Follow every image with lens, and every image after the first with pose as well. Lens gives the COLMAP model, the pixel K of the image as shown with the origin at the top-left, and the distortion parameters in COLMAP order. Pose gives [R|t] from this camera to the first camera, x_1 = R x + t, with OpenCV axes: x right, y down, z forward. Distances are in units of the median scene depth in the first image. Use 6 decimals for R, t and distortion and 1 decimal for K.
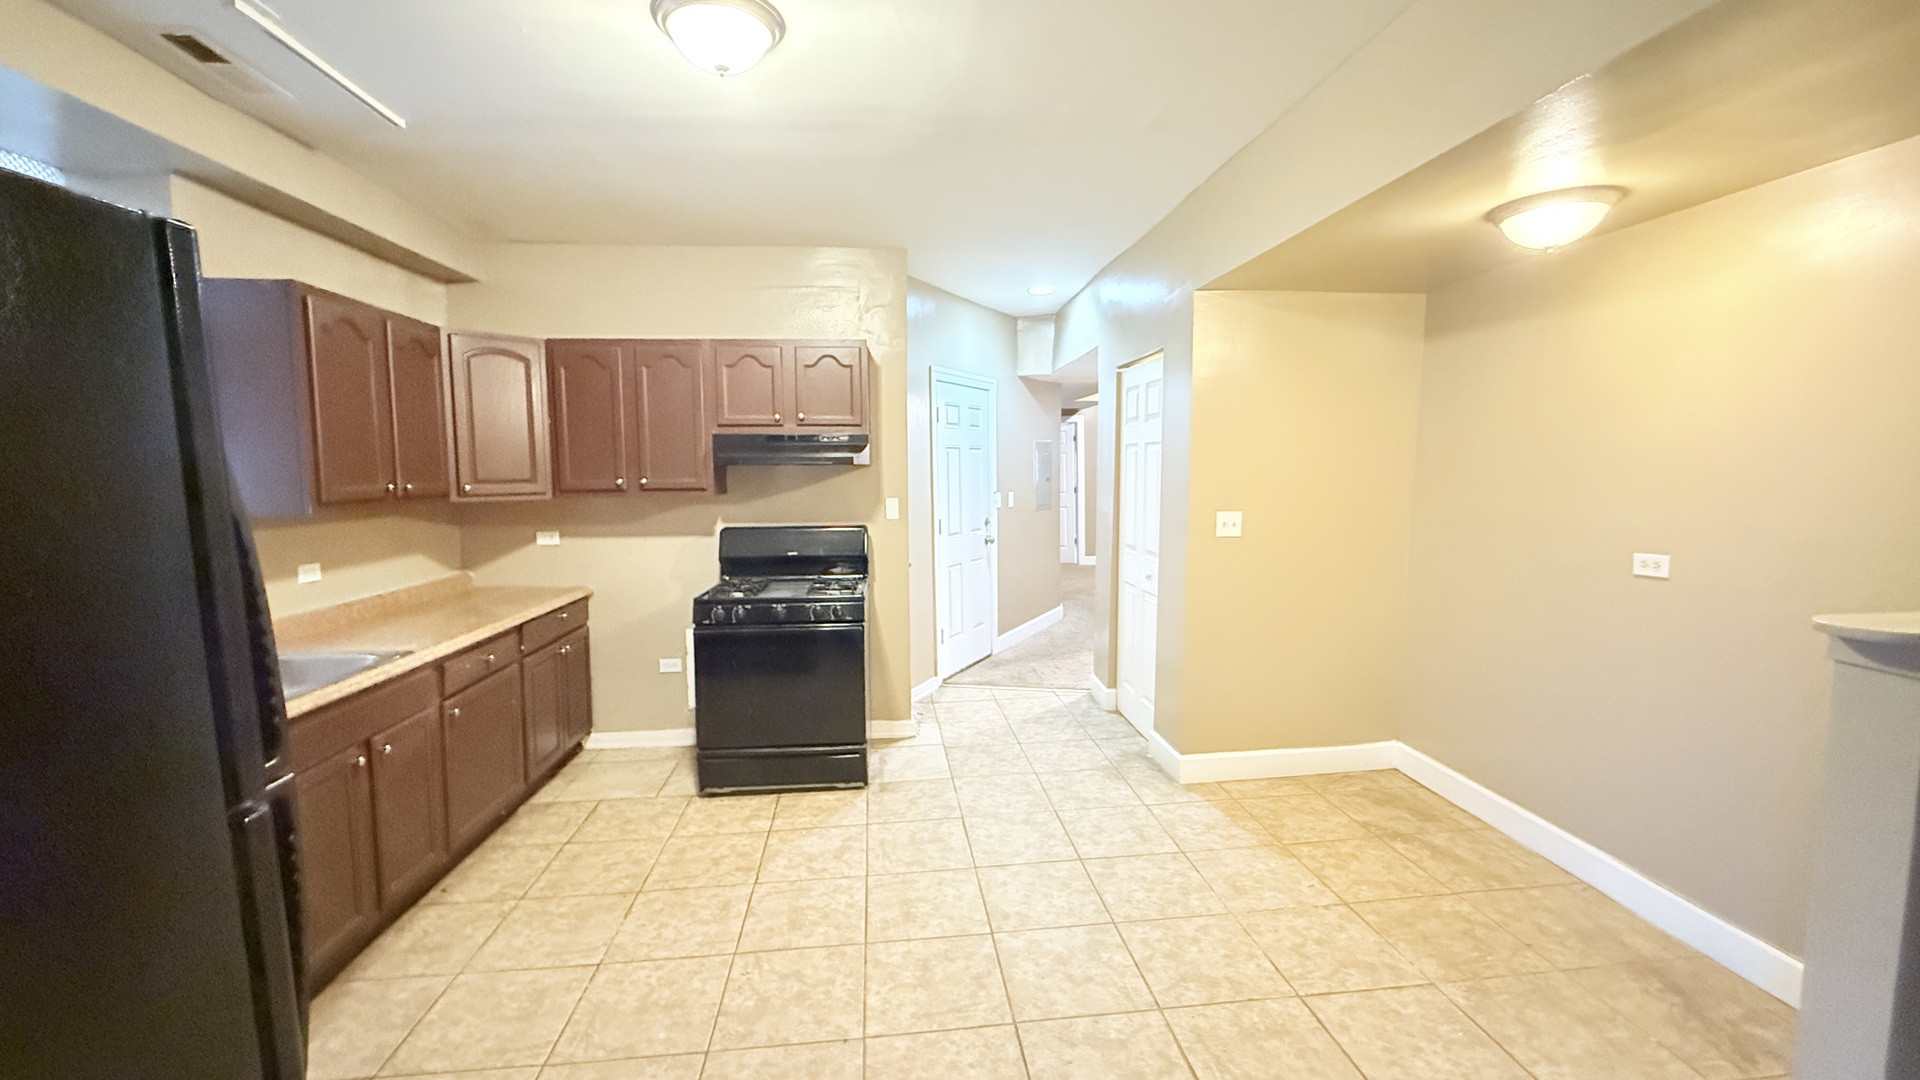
lens RADIAL K [[767.2, 0, 954.4], [0, 767.2, 532.2], [0, 0, 1]] dist [0.003997, 0.000243]
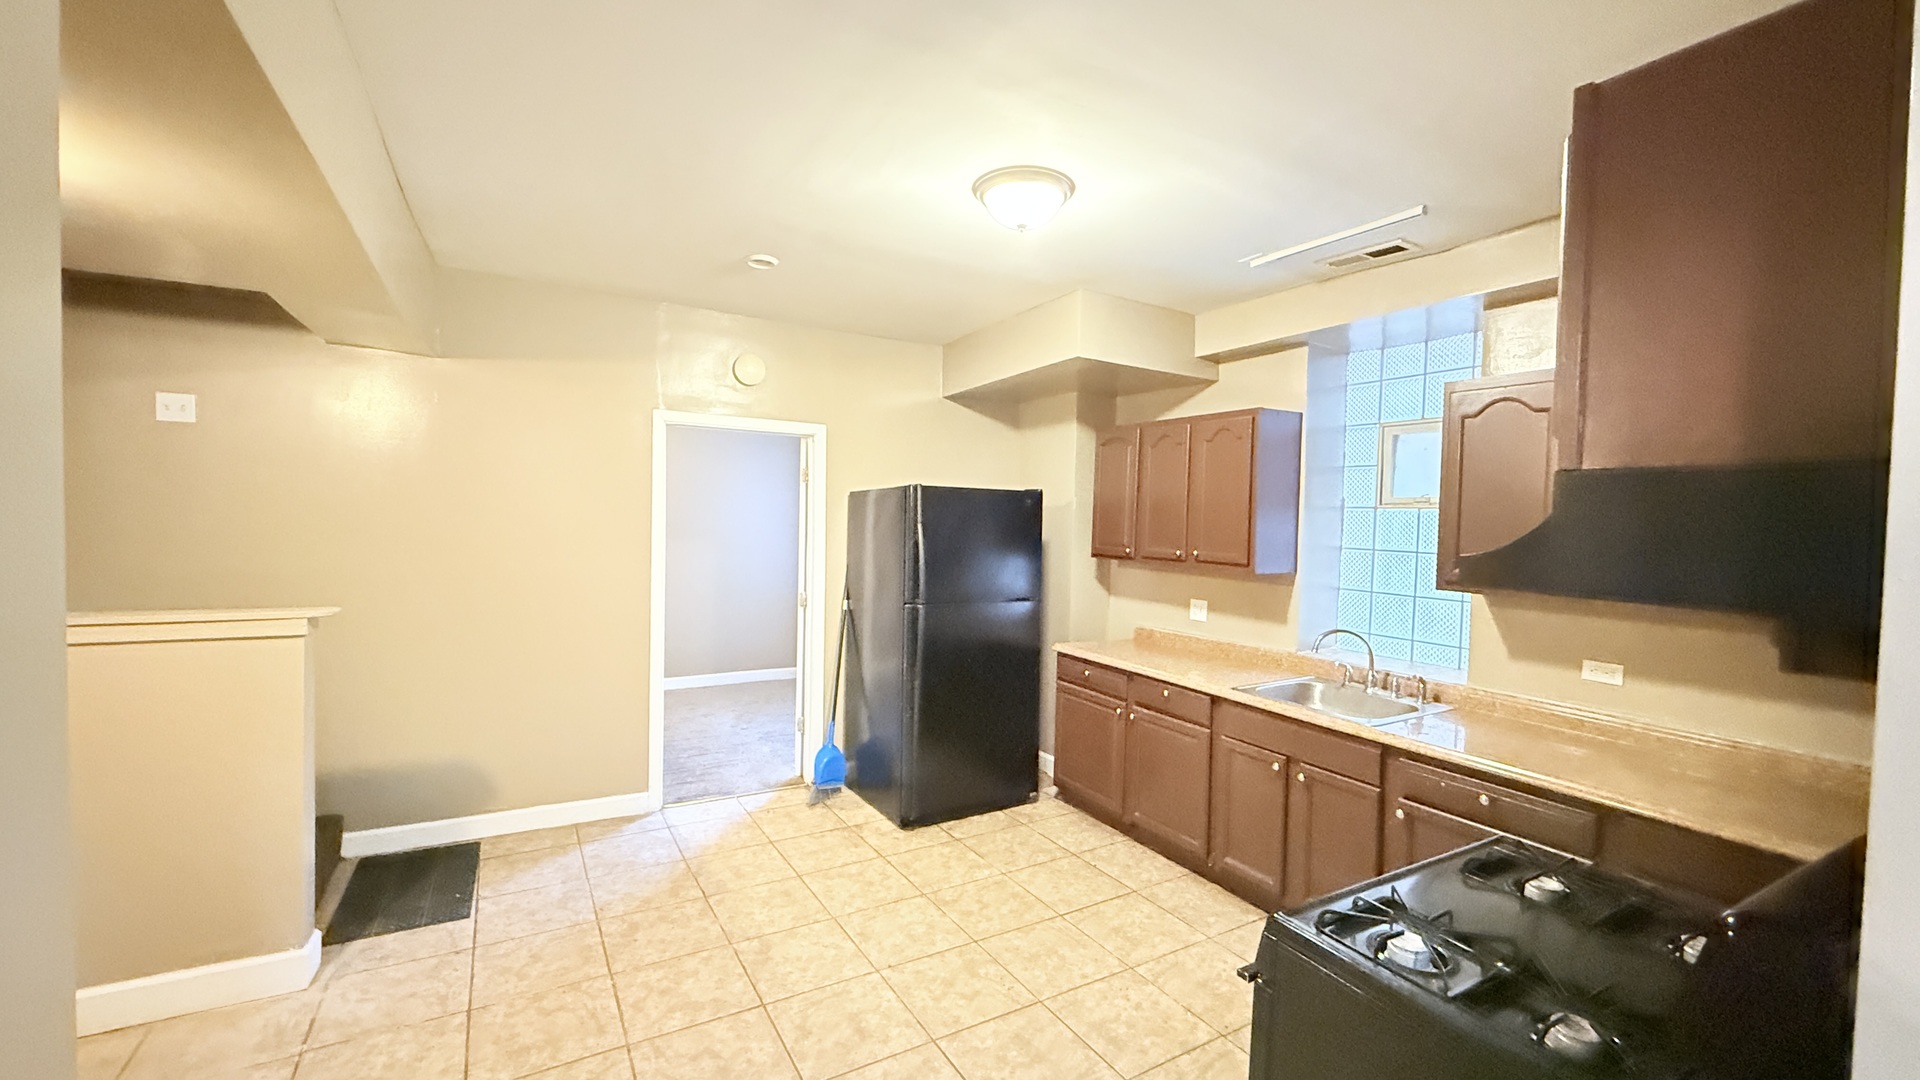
lens RADIAL K [[769.0, 0, 955.1], [0, 769.0, 533.9], [0, 0, 1]] dist [0.001205, -0.000132]
pose [[-0.910112, -0.004770, -0.414335, 0.278474], [-0.053131, 0.993023, 0.105272, -0.208791], [0.410942, 0.117823, -0.904015, 1.921890]]
